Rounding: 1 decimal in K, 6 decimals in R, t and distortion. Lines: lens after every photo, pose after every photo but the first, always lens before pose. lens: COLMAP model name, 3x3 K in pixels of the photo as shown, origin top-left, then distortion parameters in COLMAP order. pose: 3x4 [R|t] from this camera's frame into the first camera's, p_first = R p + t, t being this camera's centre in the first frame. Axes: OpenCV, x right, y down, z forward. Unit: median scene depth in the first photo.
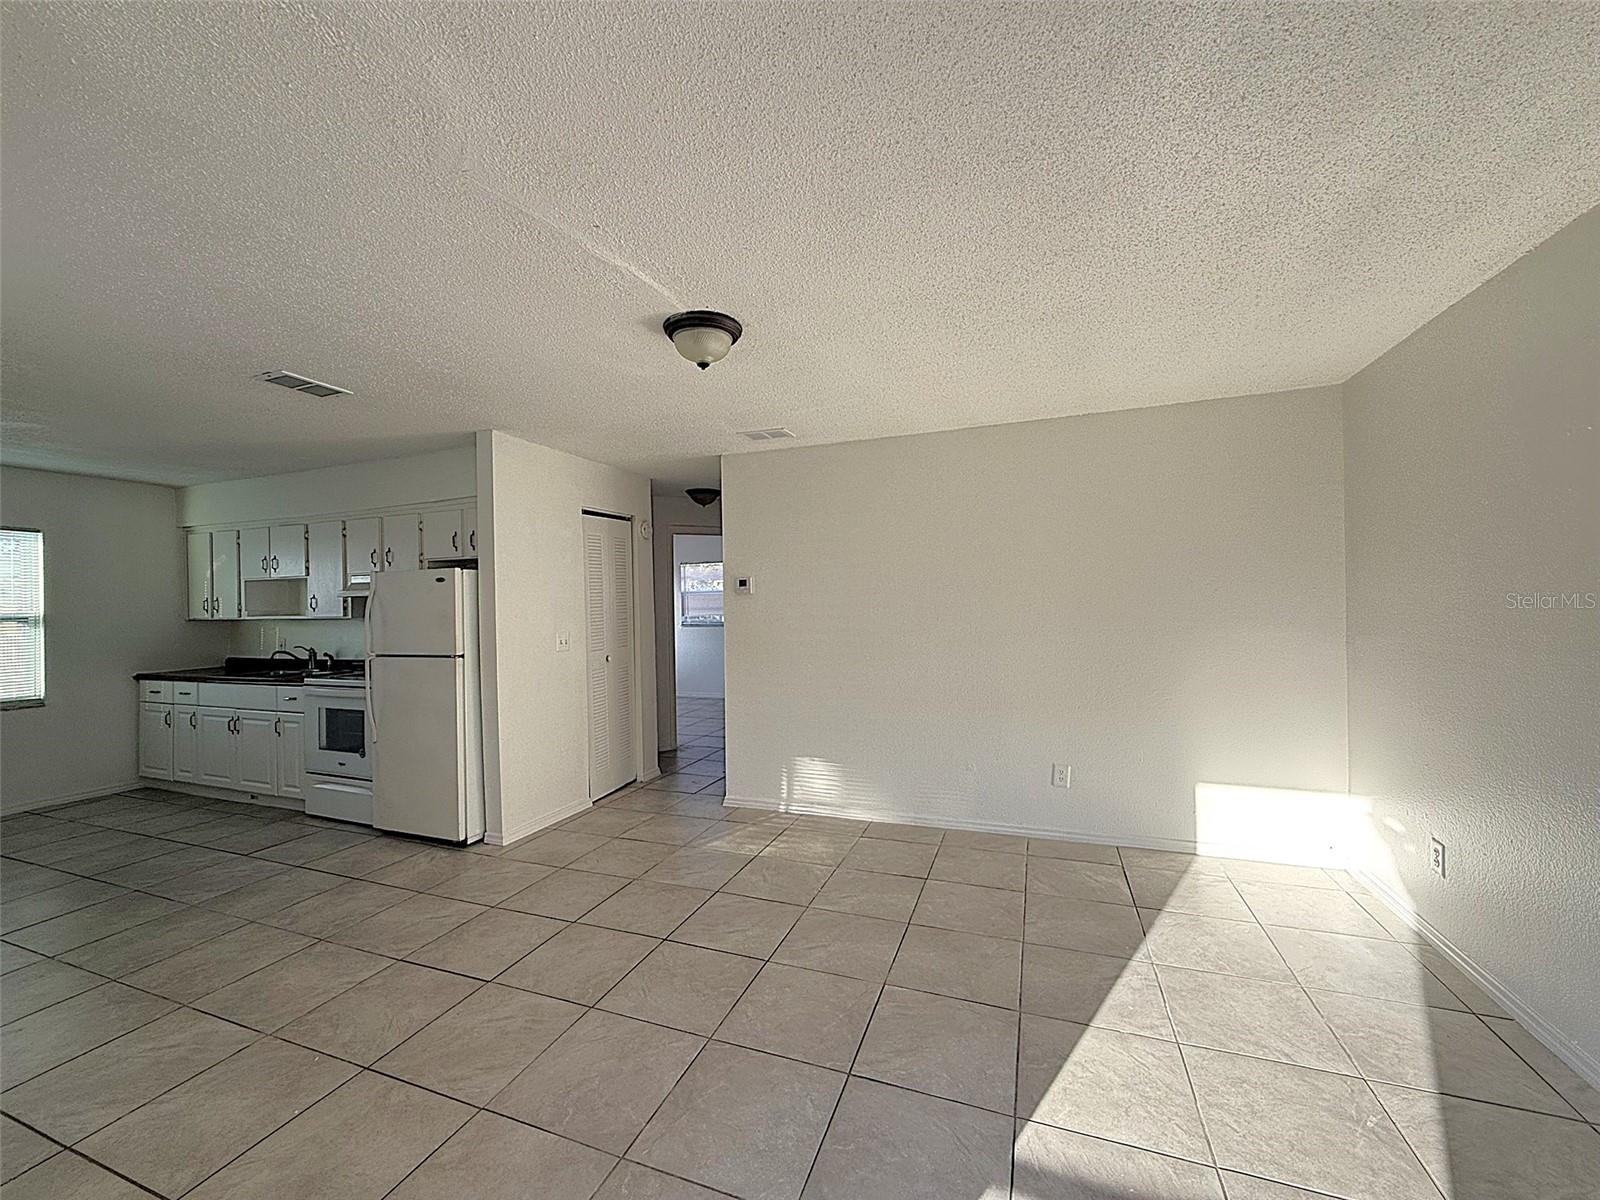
lens RADIAL K [[640.4, 0, 796.1], [0, 640.4, 599.7], [0, 0, 1]] dist [0.000656, 0.000249]
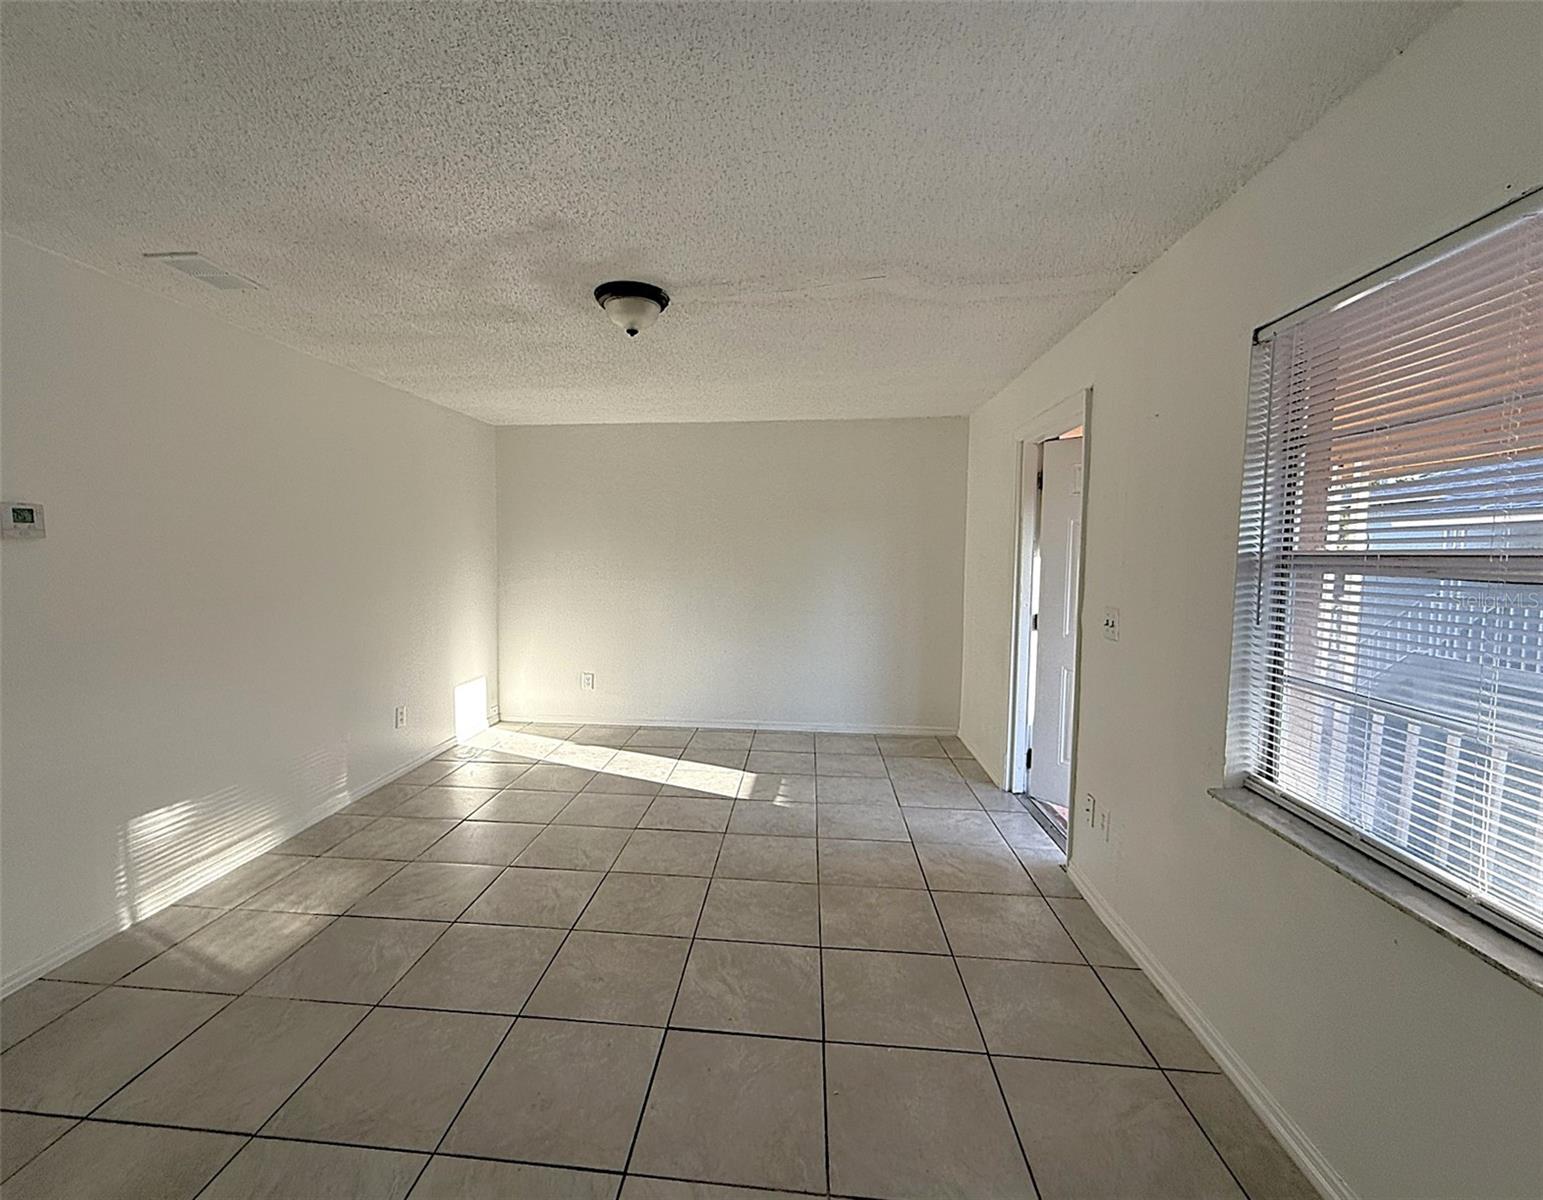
lens RADIAL K [[653.1, 0, 742.8], [0, 653.1, 598.7], [0, 0, 1]] dist [-0.000211, -0.000029]
pose [[-0.254003, -0.052650, 0.965769, -0.444944], [-0.003881, 0.998565, 0.053417, 0.005015], [-0.967196, 0.009820, -0.253843, 0.390843]]
